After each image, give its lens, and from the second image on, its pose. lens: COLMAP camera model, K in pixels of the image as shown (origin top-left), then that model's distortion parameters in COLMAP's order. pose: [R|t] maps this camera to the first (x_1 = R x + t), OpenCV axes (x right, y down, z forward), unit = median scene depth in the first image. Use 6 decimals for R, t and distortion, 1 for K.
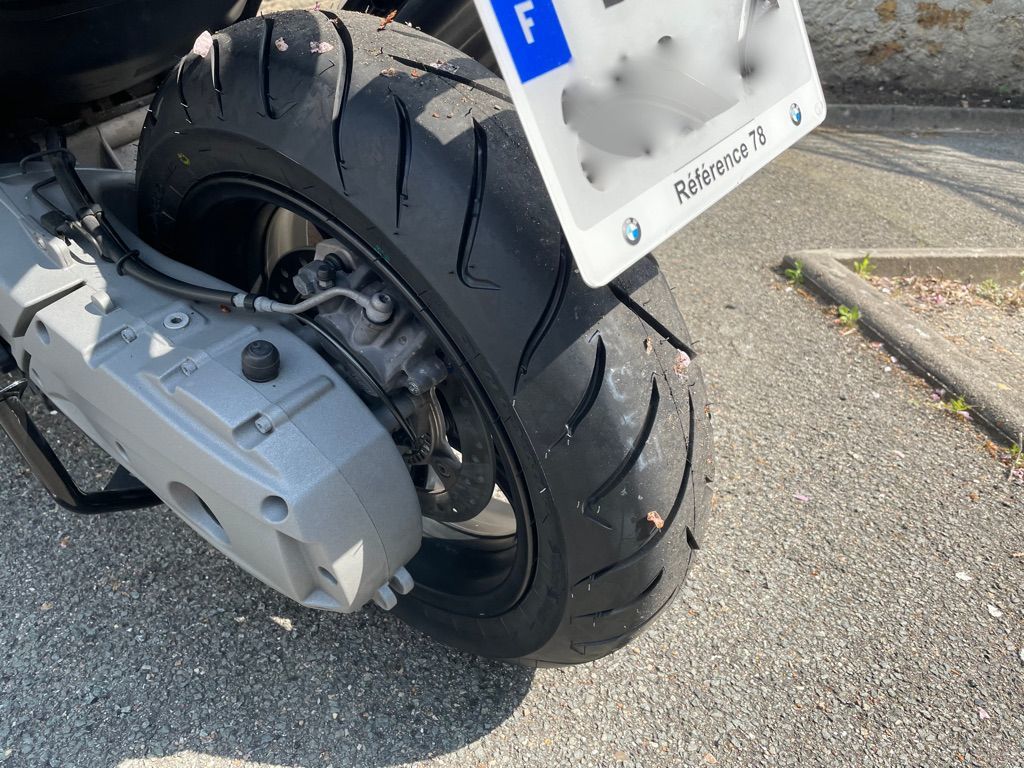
lens RADIAL K [[769.0, 0, 514.1], [0, 769.0, 390.6], [0, 0, 1]] dist [0.056480, -0.077281]
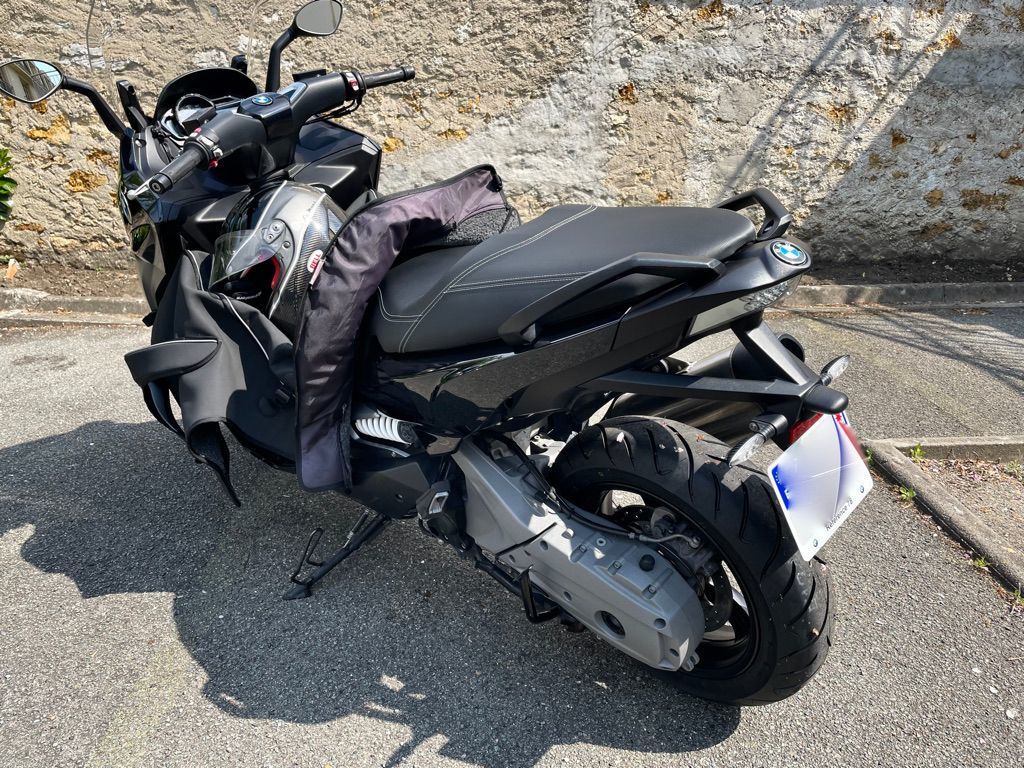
lens RADIAL K [[769.0, 0, 507.9], [0, 769.0, 388.1], [0, 0, 1]] dist [0.056480, -0.077281]
pose [[0.995819, -0.009287, -0.090874, -0.228887], [-0.004044, 0.989361, -0.145427, -0.097981], [0.091257, 0.145187, 0.985187, -0.675003]]
